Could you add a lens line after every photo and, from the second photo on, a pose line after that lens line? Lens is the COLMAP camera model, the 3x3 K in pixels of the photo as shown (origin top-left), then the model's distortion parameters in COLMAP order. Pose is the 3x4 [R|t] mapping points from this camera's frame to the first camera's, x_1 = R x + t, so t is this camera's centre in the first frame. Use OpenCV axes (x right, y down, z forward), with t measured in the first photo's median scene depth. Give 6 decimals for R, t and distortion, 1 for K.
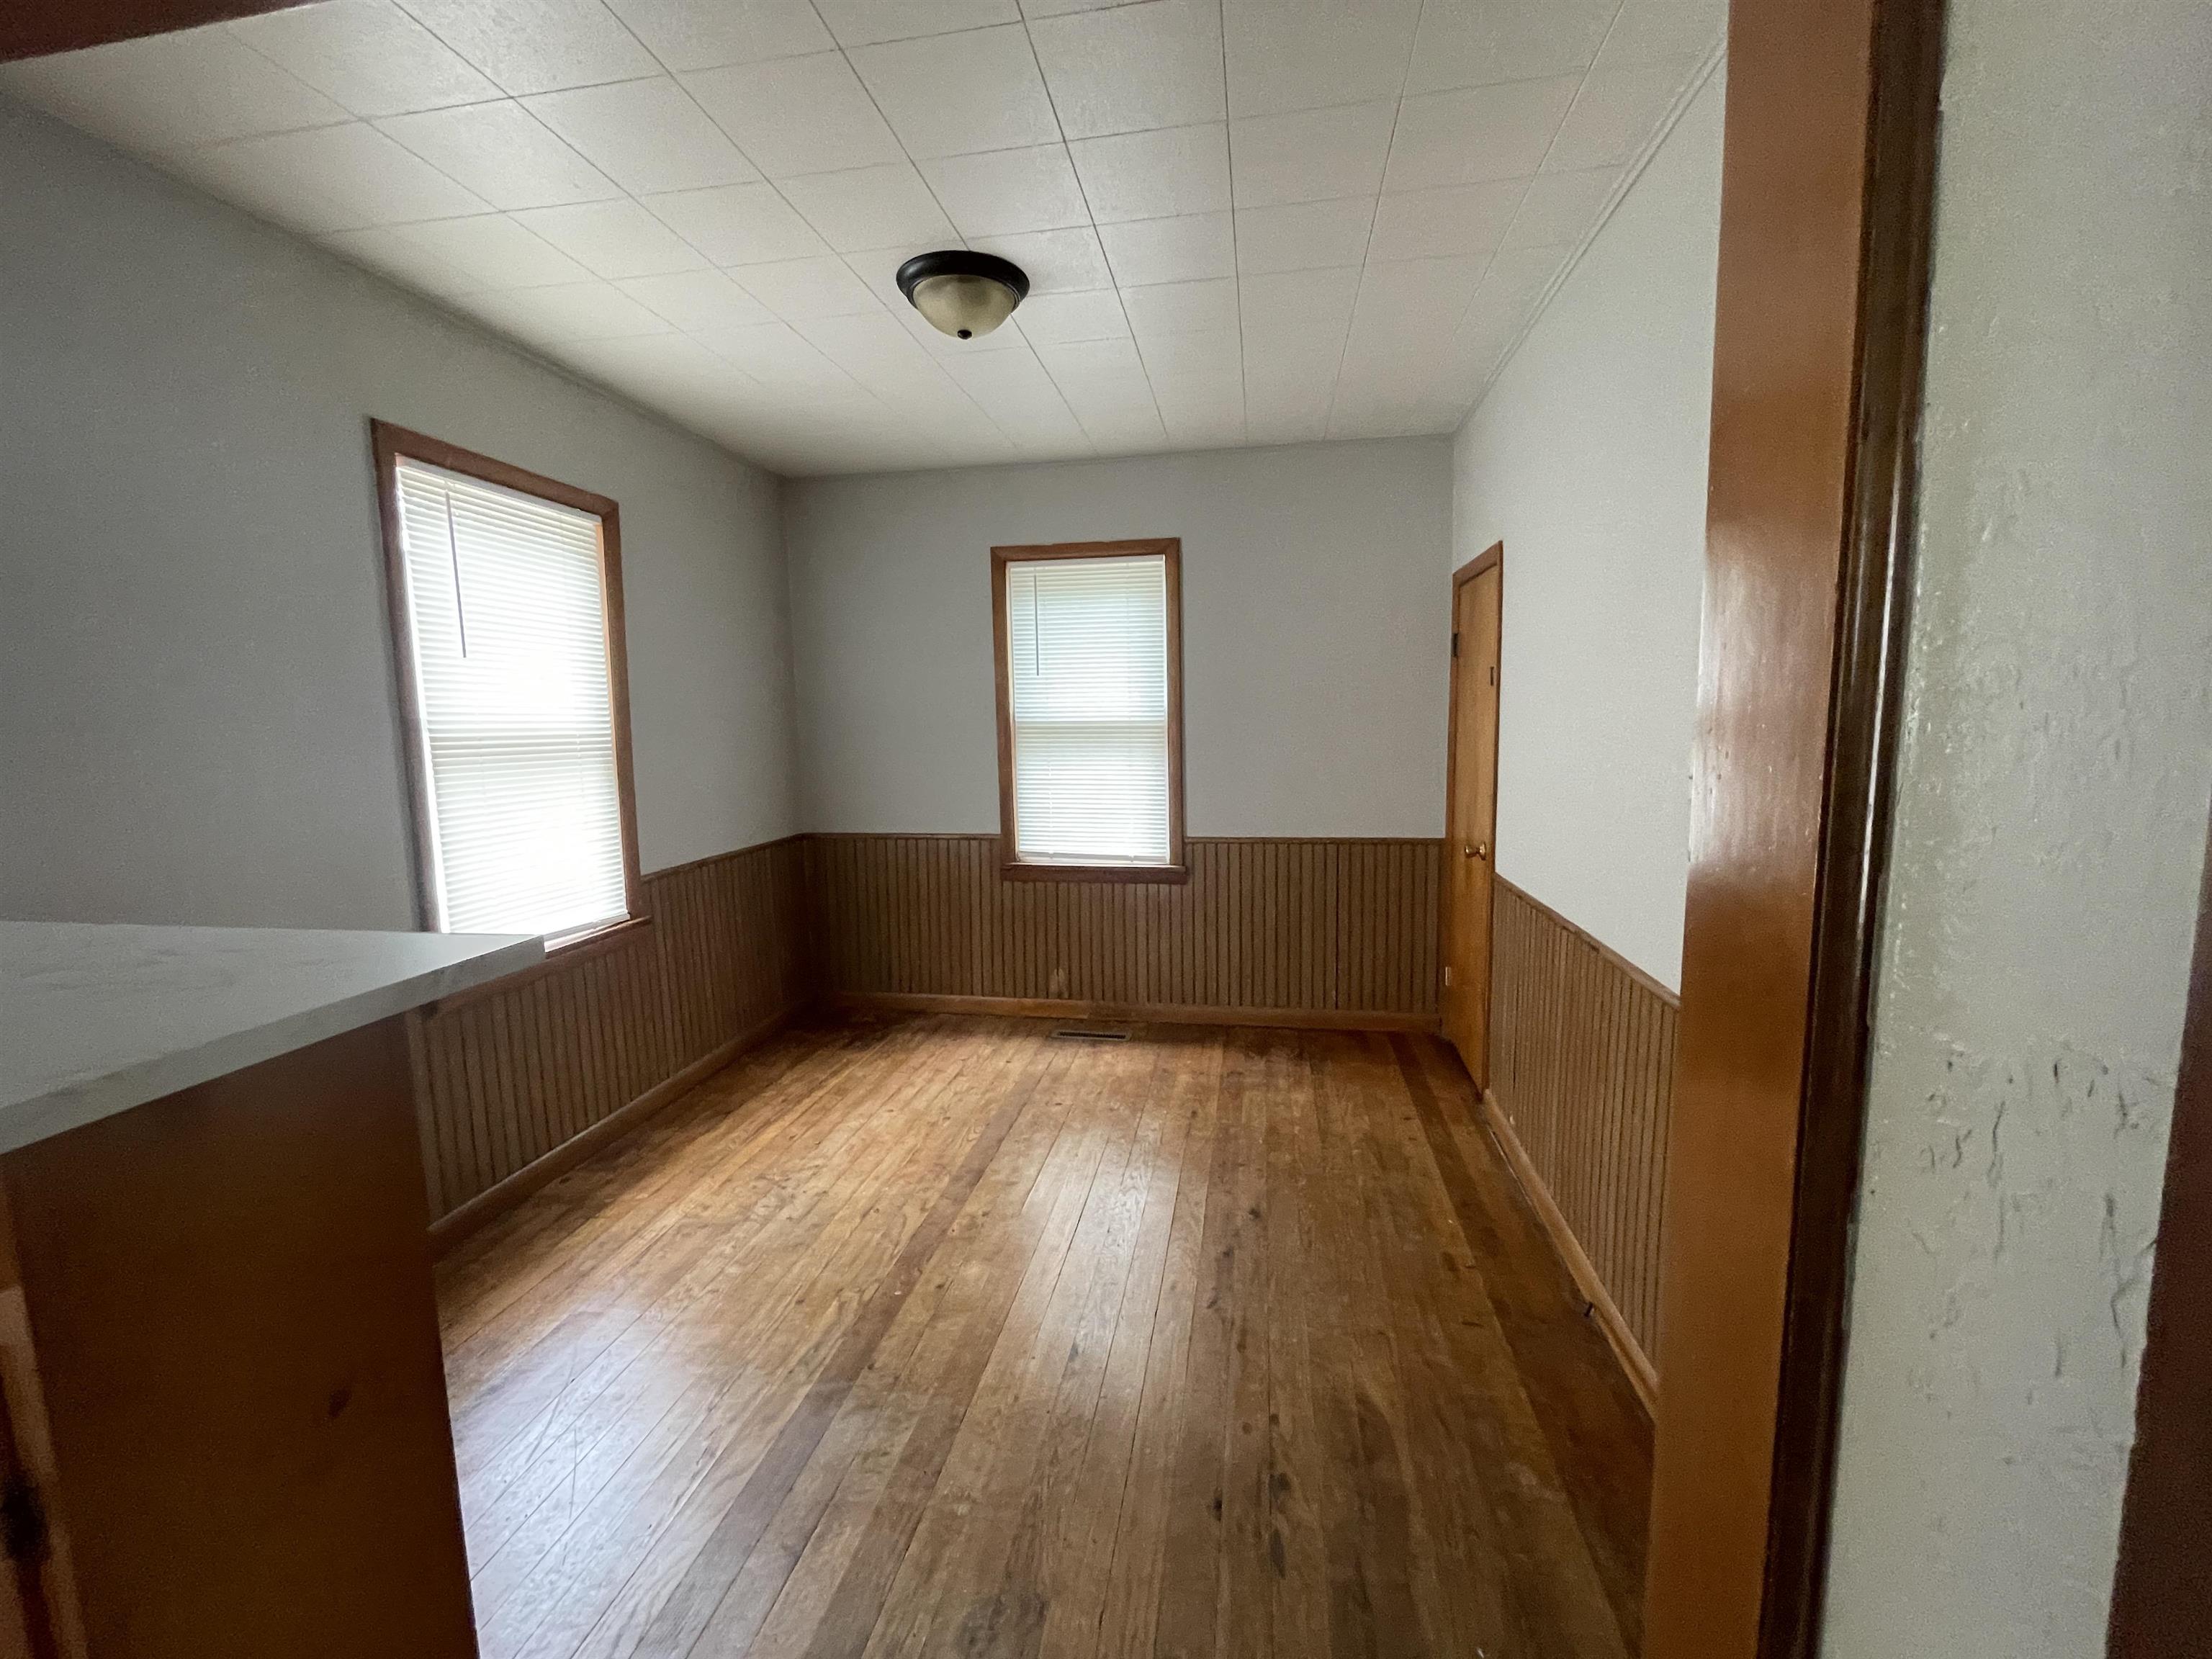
lens RADIAL K [[906.4, 0, 1099.0], [0, 906.4, 830.0], [0, 0, 1]] dist [0.008815, -0.001139]
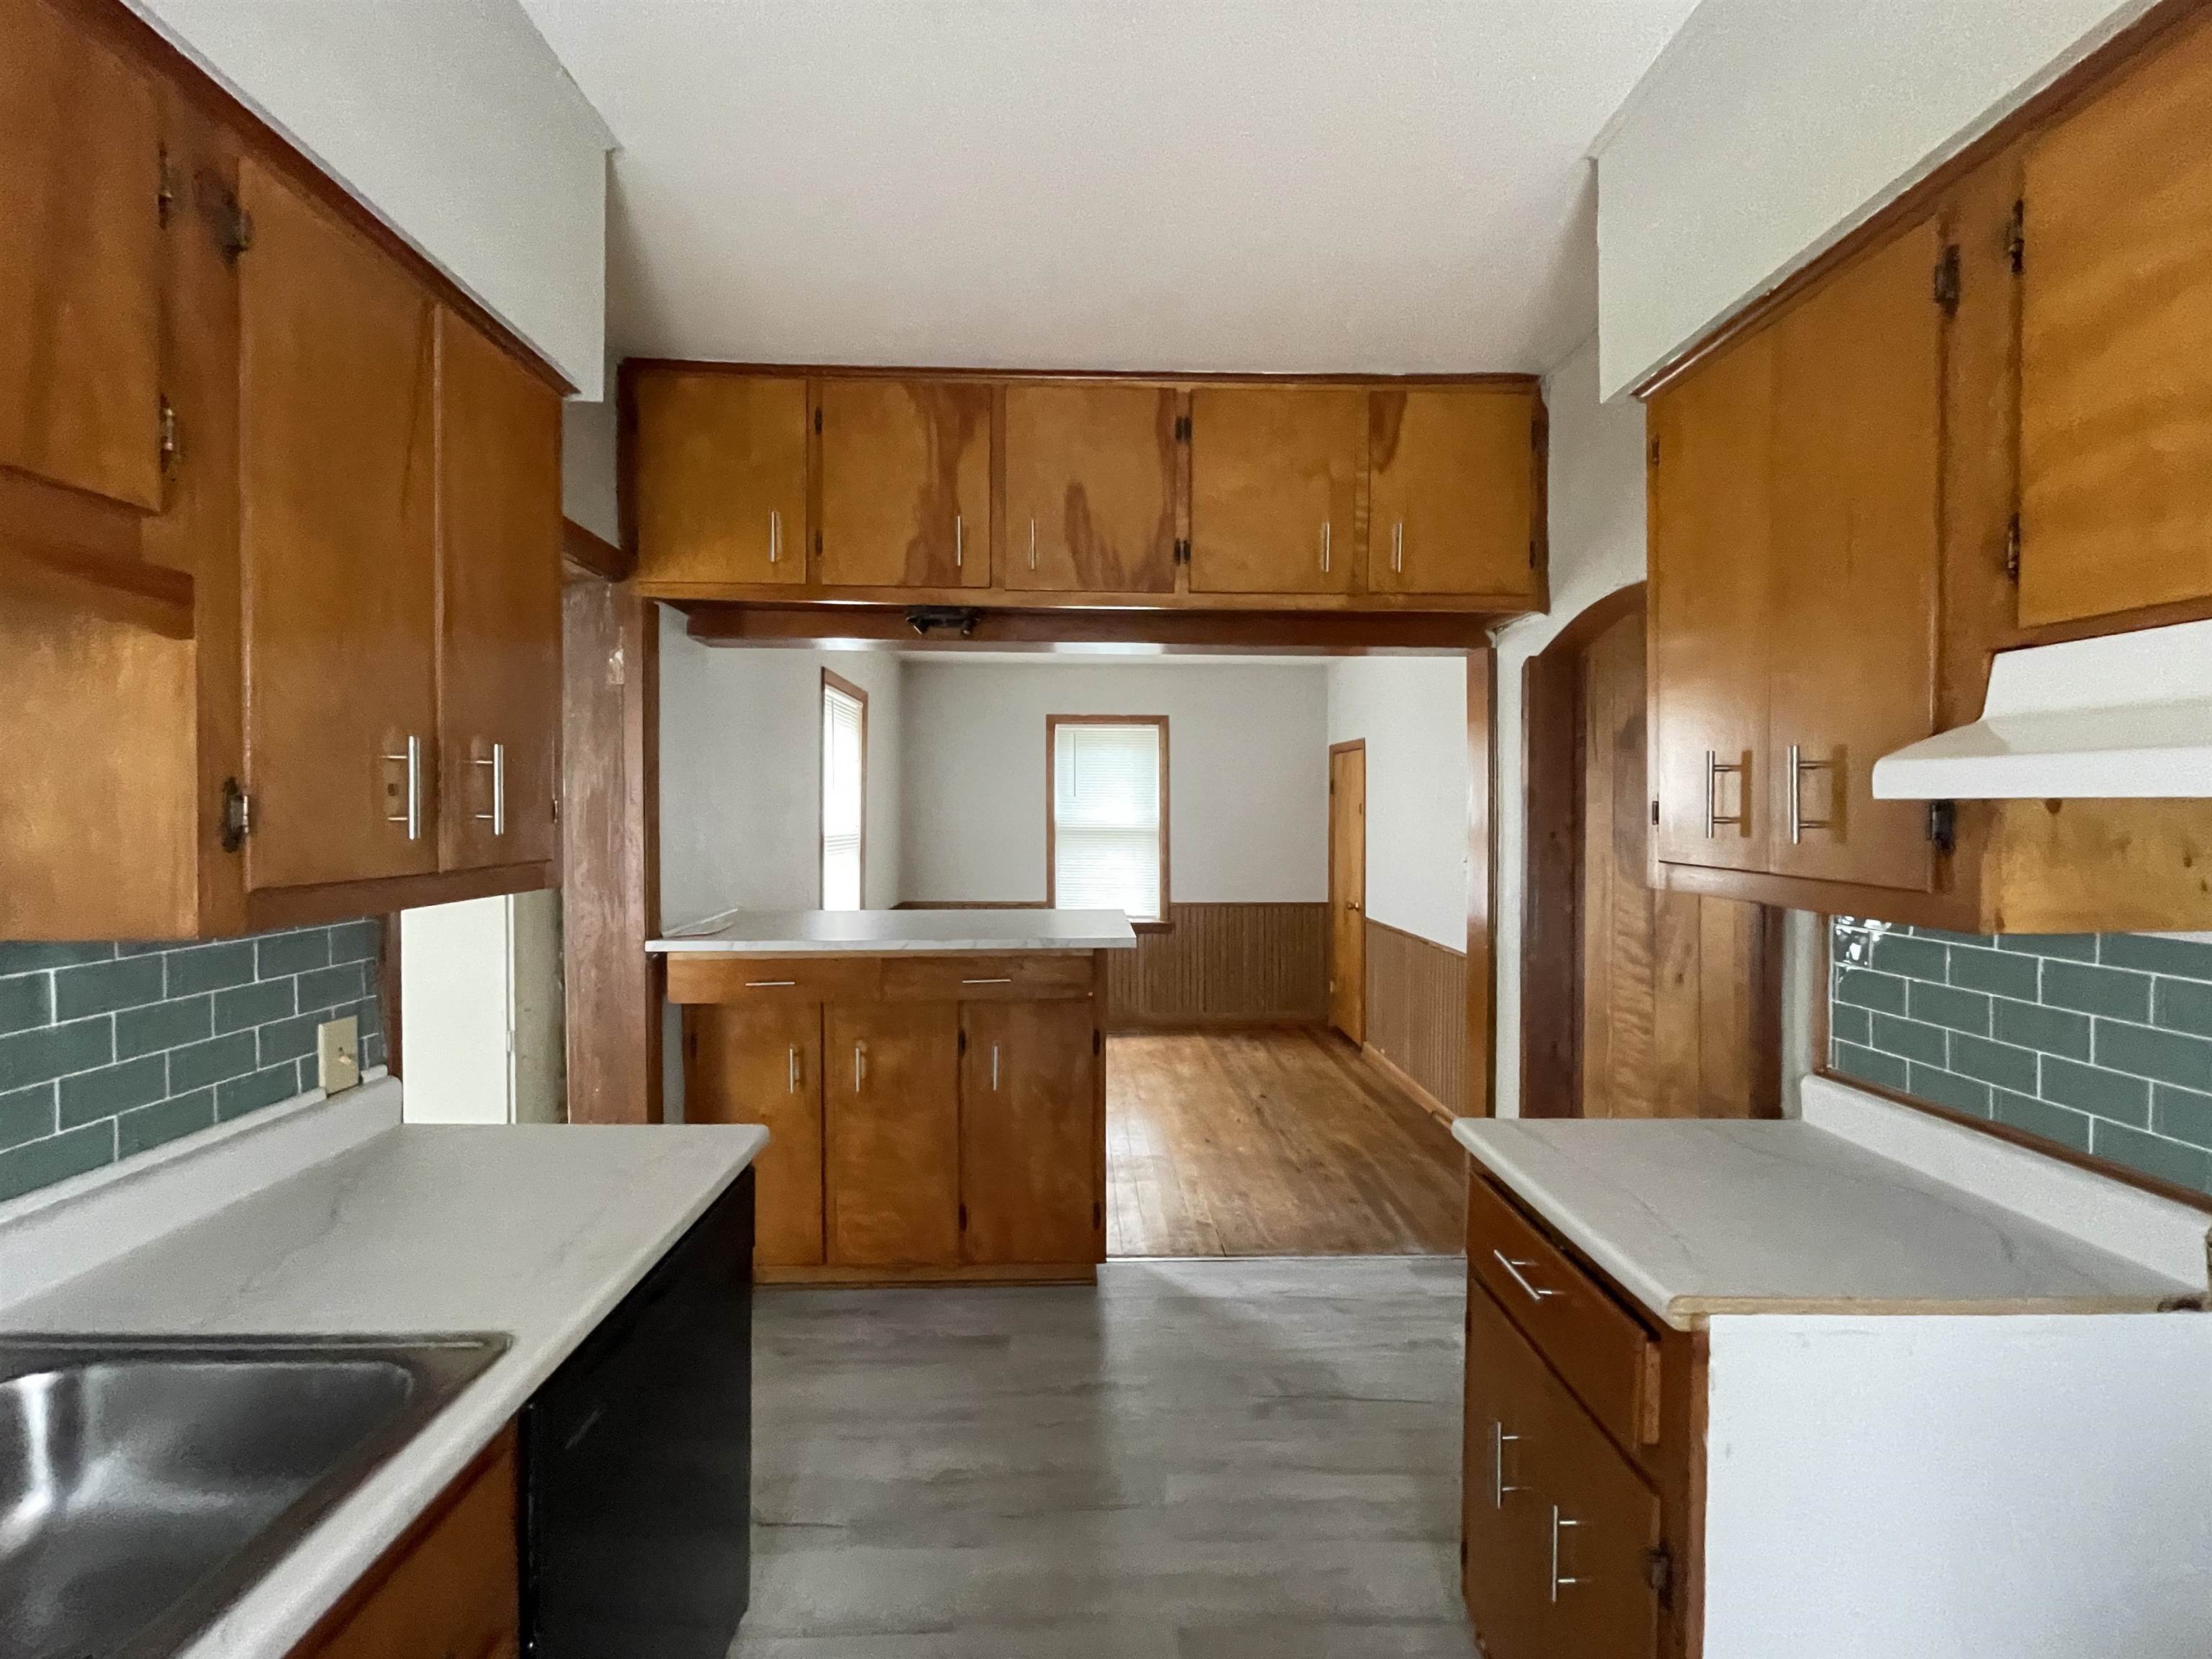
lens RADIAL K [[906.4, 0, 1107.7], [0, 906.4, 826.9], [0, 0, 1]] dist [0.008815, -0.001139]
pose [[0.976512, 0.019503, 0.214579, -0.417718], [0.004980, 0.993586, -0.112970, 0.065212], [-0.215406, 0.111385, 0.970151, -0.602603]]
